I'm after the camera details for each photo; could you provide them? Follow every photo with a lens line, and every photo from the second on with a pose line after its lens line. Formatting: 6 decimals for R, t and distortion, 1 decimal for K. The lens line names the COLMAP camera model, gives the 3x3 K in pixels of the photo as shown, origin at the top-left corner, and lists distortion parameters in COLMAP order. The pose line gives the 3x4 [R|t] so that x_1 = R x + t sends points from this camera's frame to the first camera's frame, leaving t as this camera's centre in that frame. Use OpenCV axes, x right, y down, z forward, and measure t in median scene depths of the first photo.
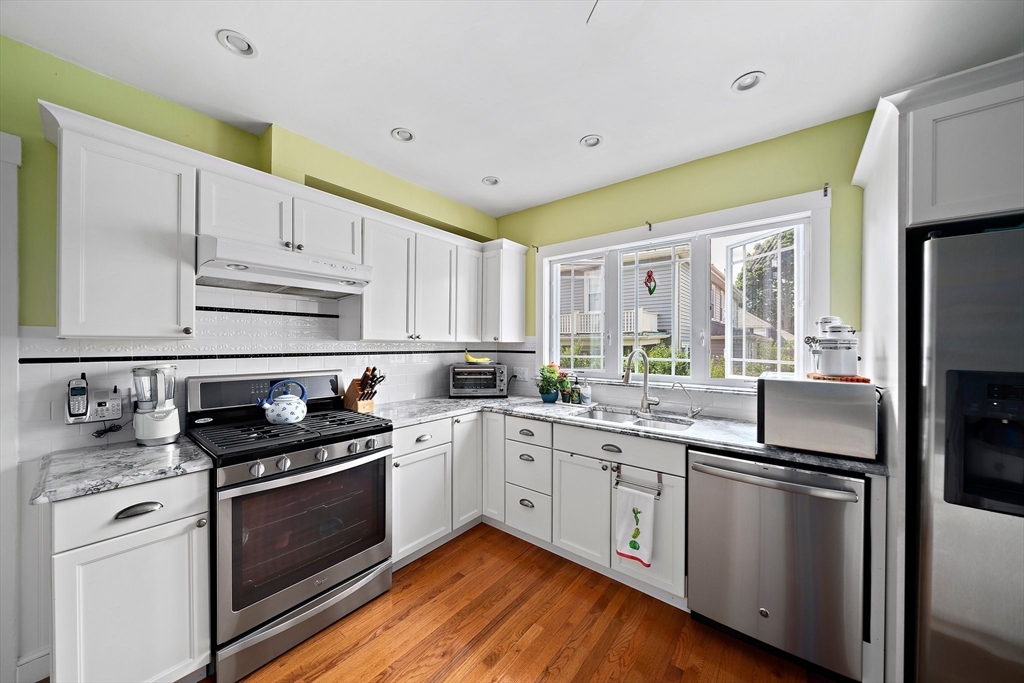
lens RADIAL K [[355.0, 0, 519.3], [0, 355.0, 347.5], [0, 0, 1]] dist [-0.009050, 0.000021]
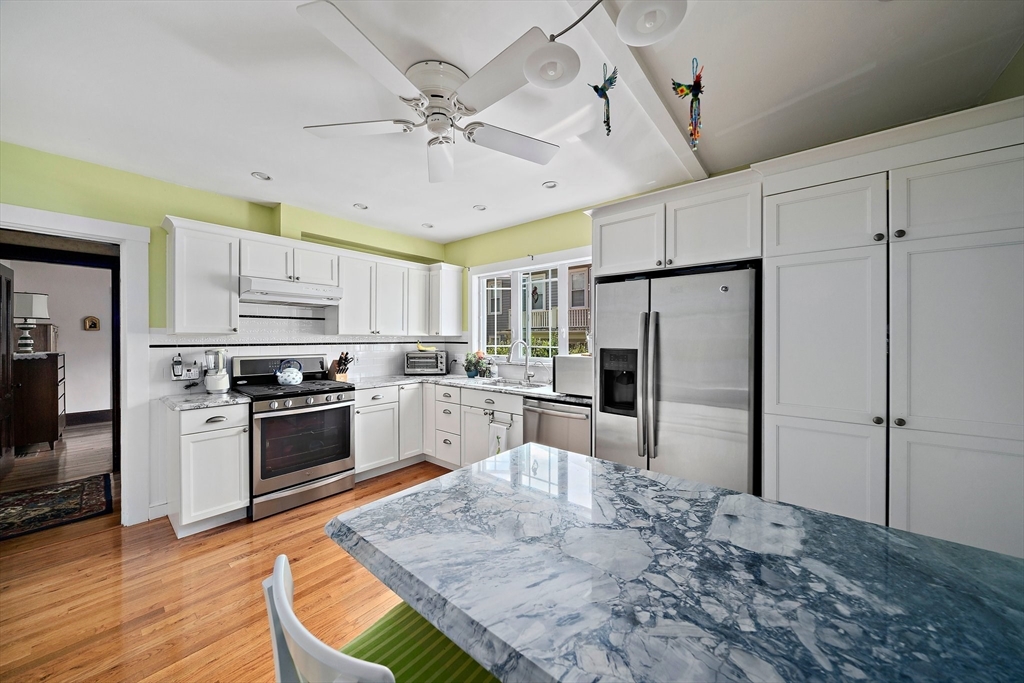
lens RADIAL K [[352.1, 0, 516.1], [0, 352.1, 341.3], [0, 0, 1]] dist [-0.007171, -0.000001]
pose [[0.999830, -0.002902, -0.018190, 0.408504], [0.002906, 0.999996, 0.000164, 0.011642], [0.018190, -0.000217, 0.999835, -0.593643]]
